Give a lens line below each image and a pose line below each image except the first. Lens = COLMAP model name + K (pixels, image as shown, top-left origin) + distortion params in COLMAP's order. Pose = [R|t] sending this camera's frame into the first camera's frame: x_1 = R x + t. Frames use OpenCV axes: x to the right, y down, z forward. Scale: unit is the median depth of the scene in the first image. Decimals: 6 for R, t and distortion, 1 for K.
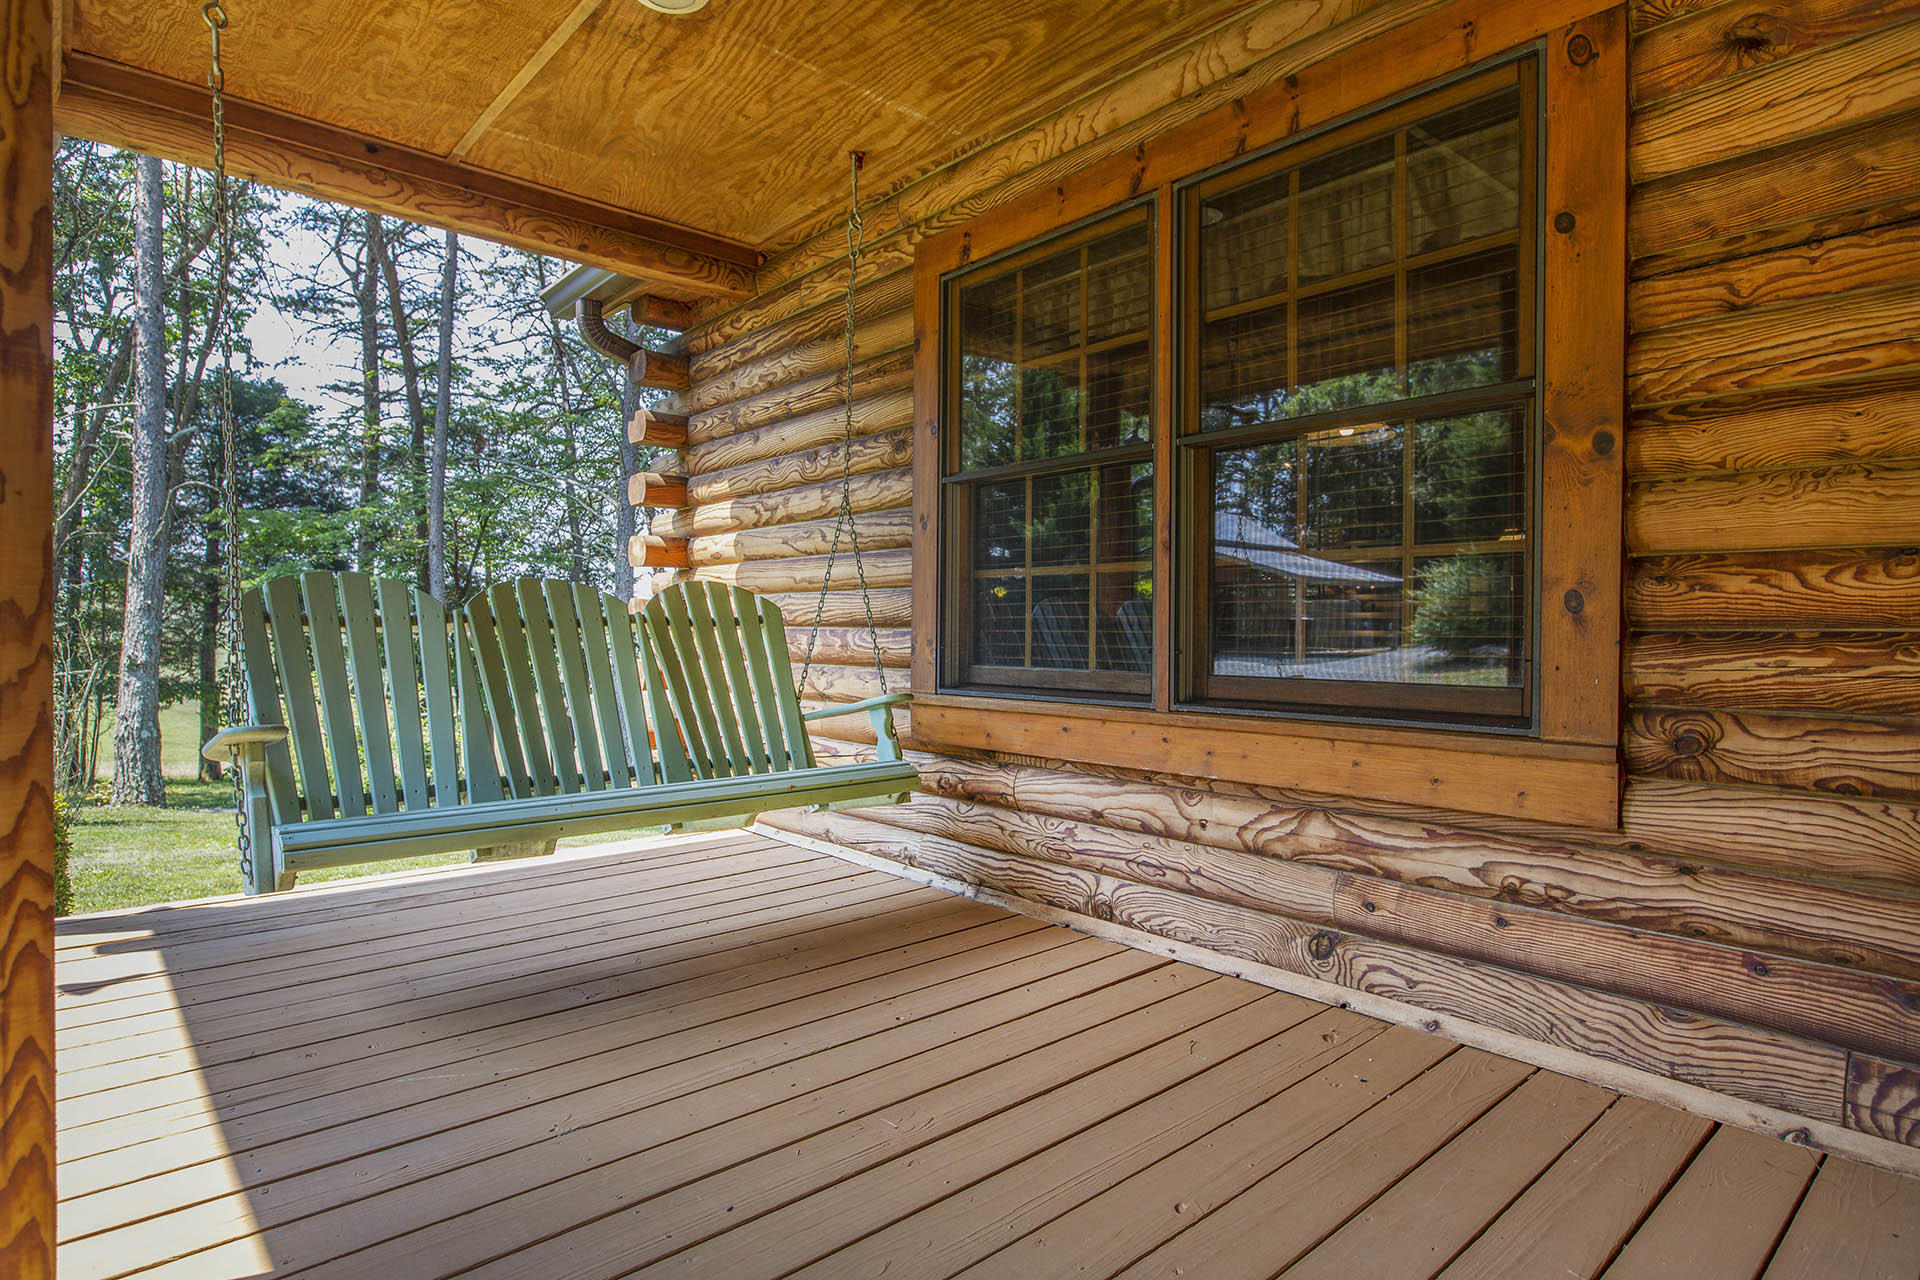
lens RADIAL K [[1008.2, 0, 984.9], [0, 1008.2, 635.8], [0, 0, 1]] dist [-0.000104, 0.000042]
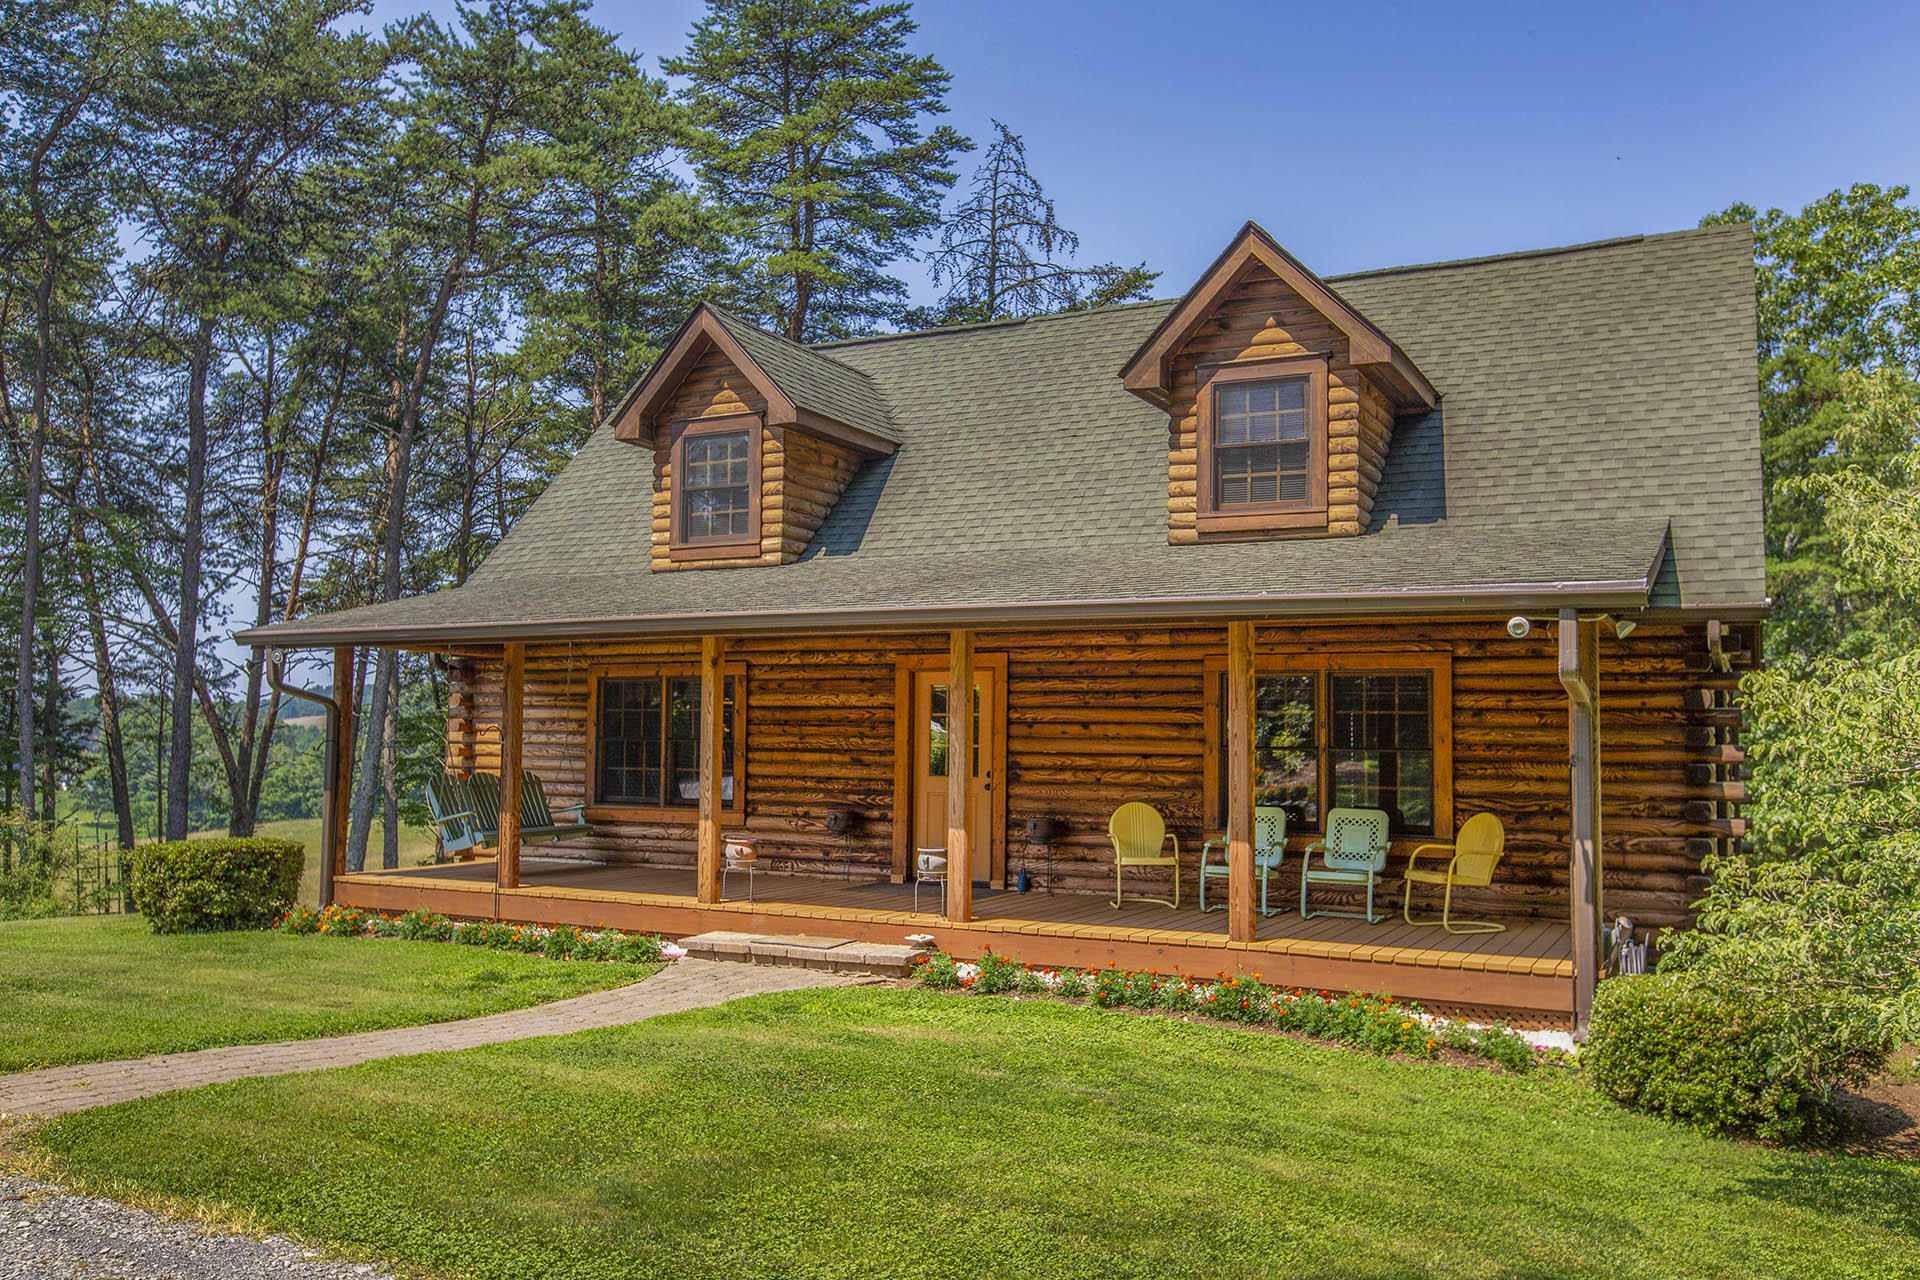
lens RADIAL K [[1537.1, 0, 960.0], [0, 1537.1, 640.0], [0, 0, 1]] dist [0.013763, -0.007460]
pose [[0.942425, 0.022742, 0.333645, -0.720224], [-0.001075, 0.997886, -0.064981, -0.180960], [-0.334417, 0.060881, 0.940457, -4.897308]]
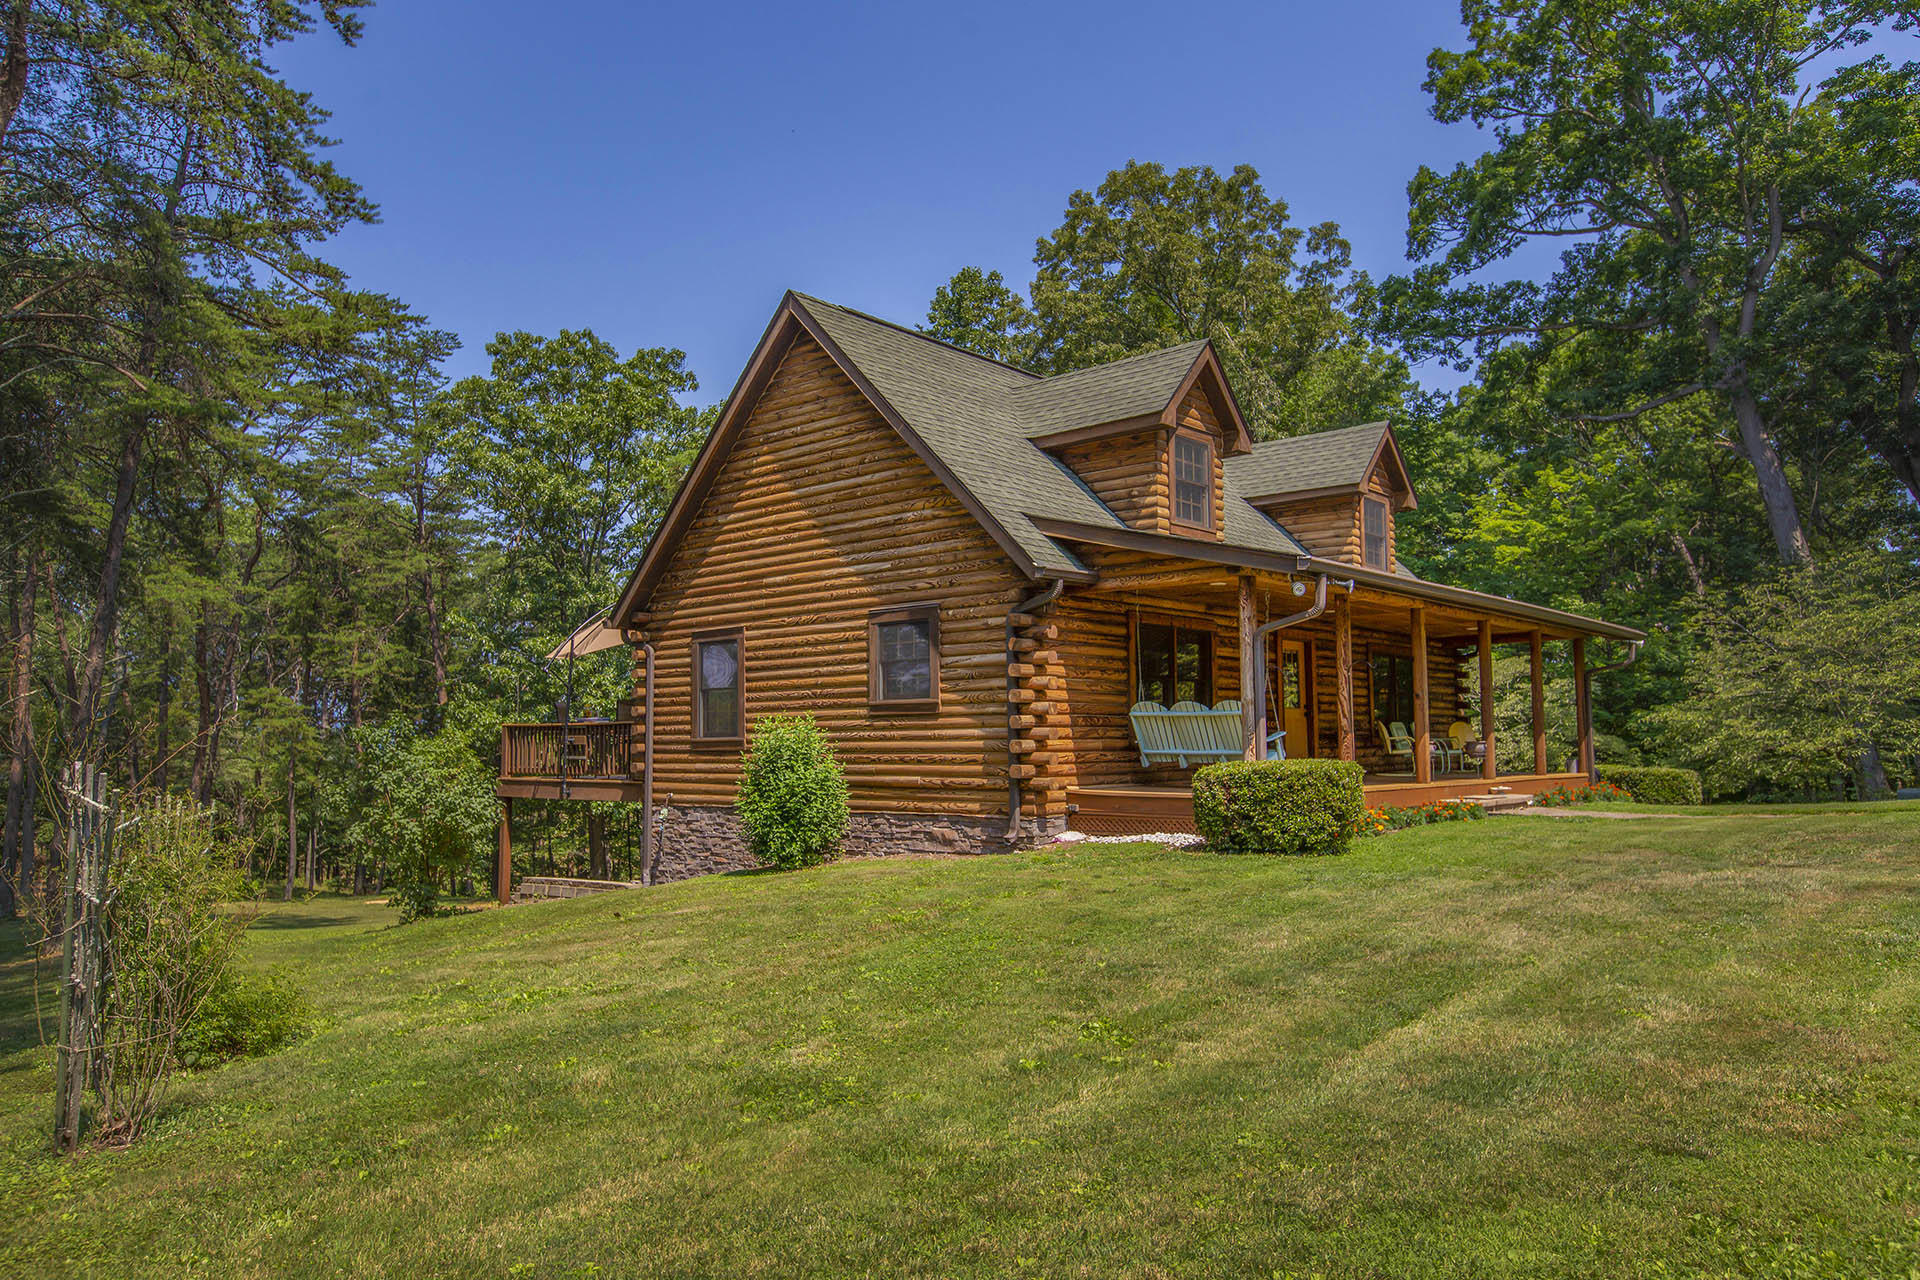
lens RADIAL K [[1287.9, 0, 960.0], [0, 1287.9, 640.0], [0, 0, 1]] dist [0.002957, 0.000906]
pose [[-0.099173, 0.074767, 0.992257, -5.604802], [0.011943, 0.997191, -0.073945, 0.064450], [-0.994999, 0.004517, -0.099787, 2.518709]]
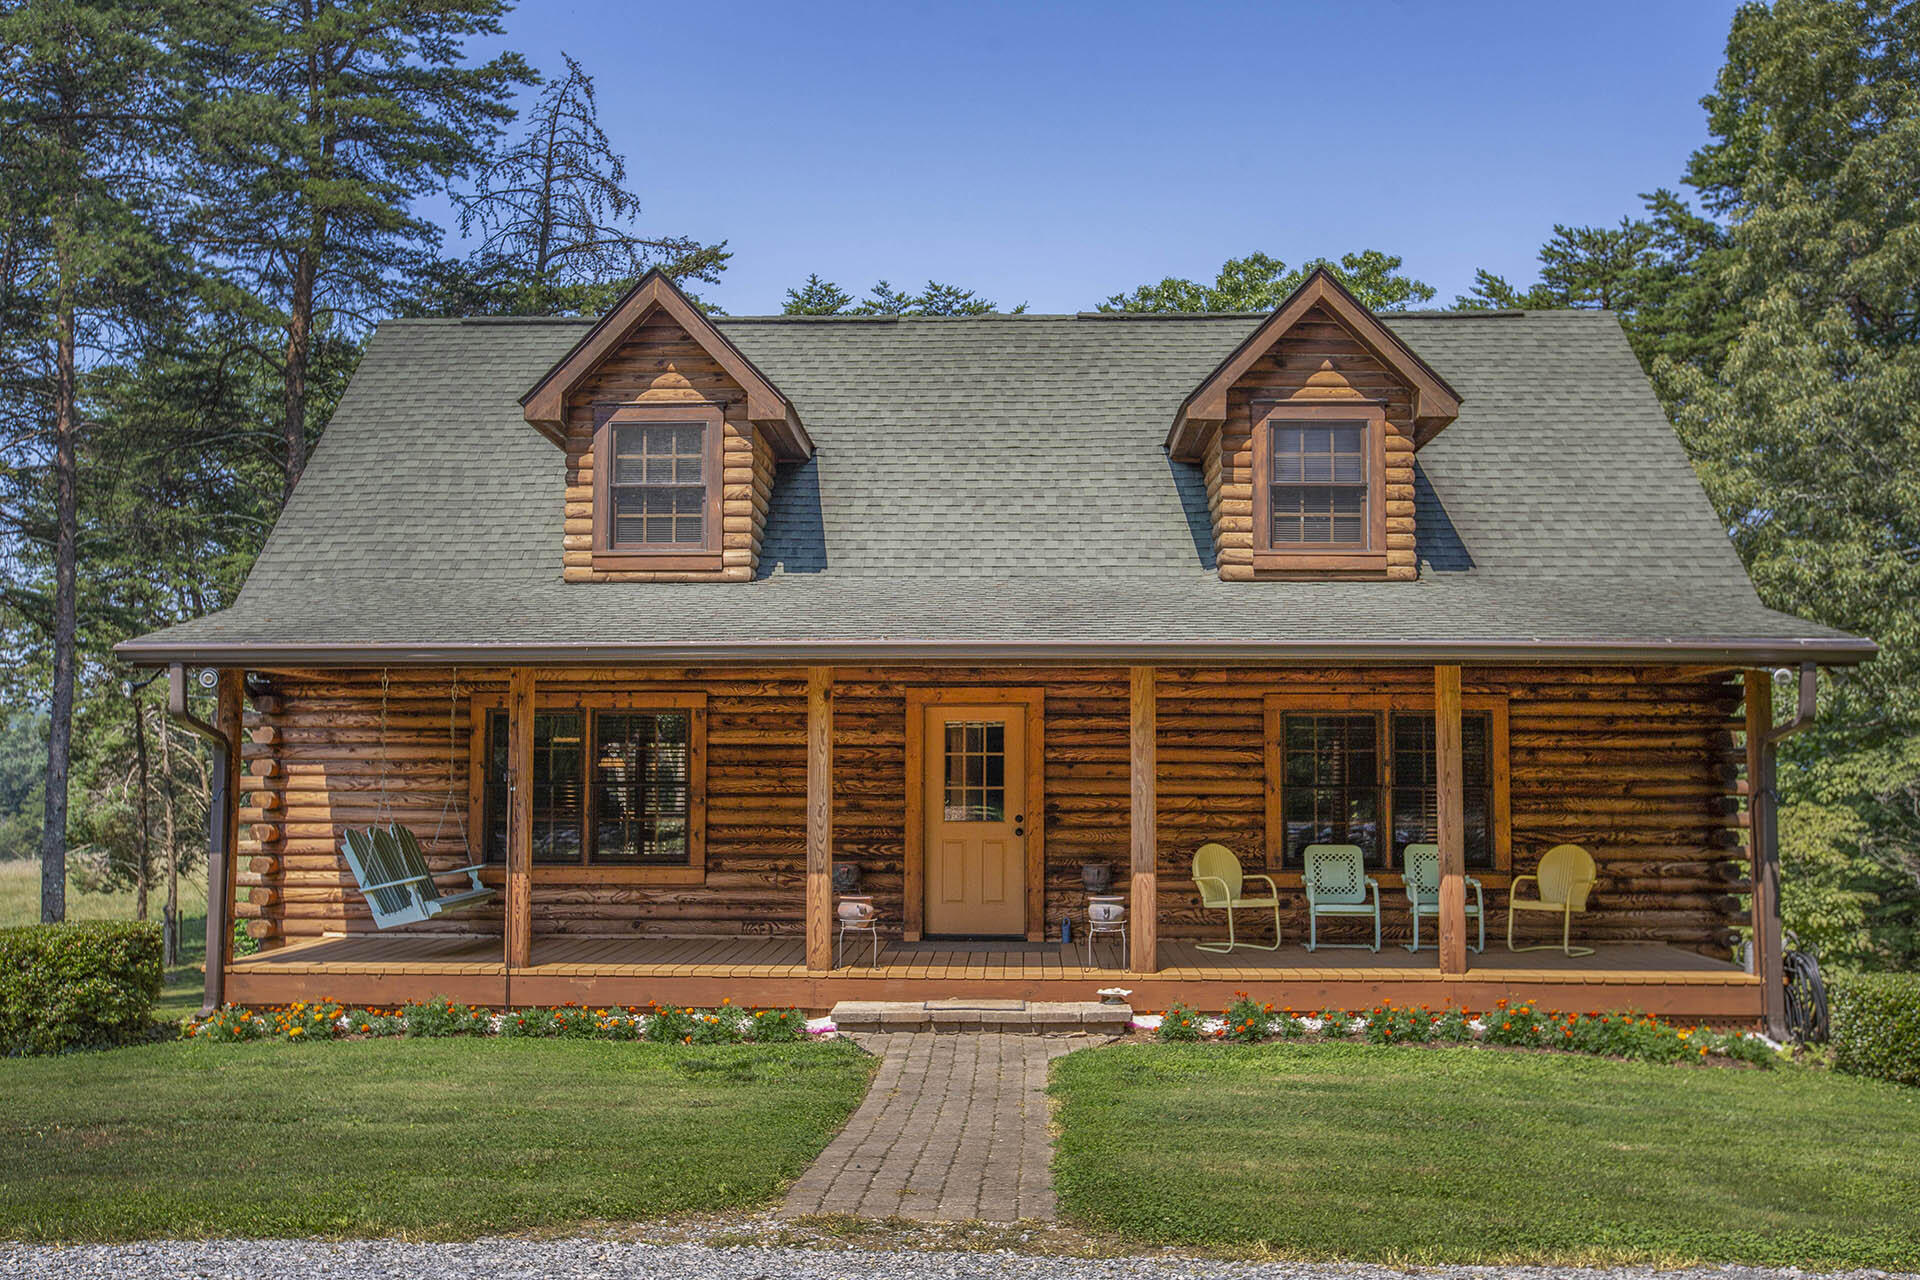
lens RADIAL K [[1781.9, 0, 961.0], [0, 1781.9, 641.3], [0, 0, 1]] dist [-0.011569, 0.013914]
pose [[0.704963, 0.049206, 0.707535, -2.980305], [0.007020, 0.997058, -0.076335, -0.194260], [-0.709209, 0.058780, 0.702543, -3.839032]]
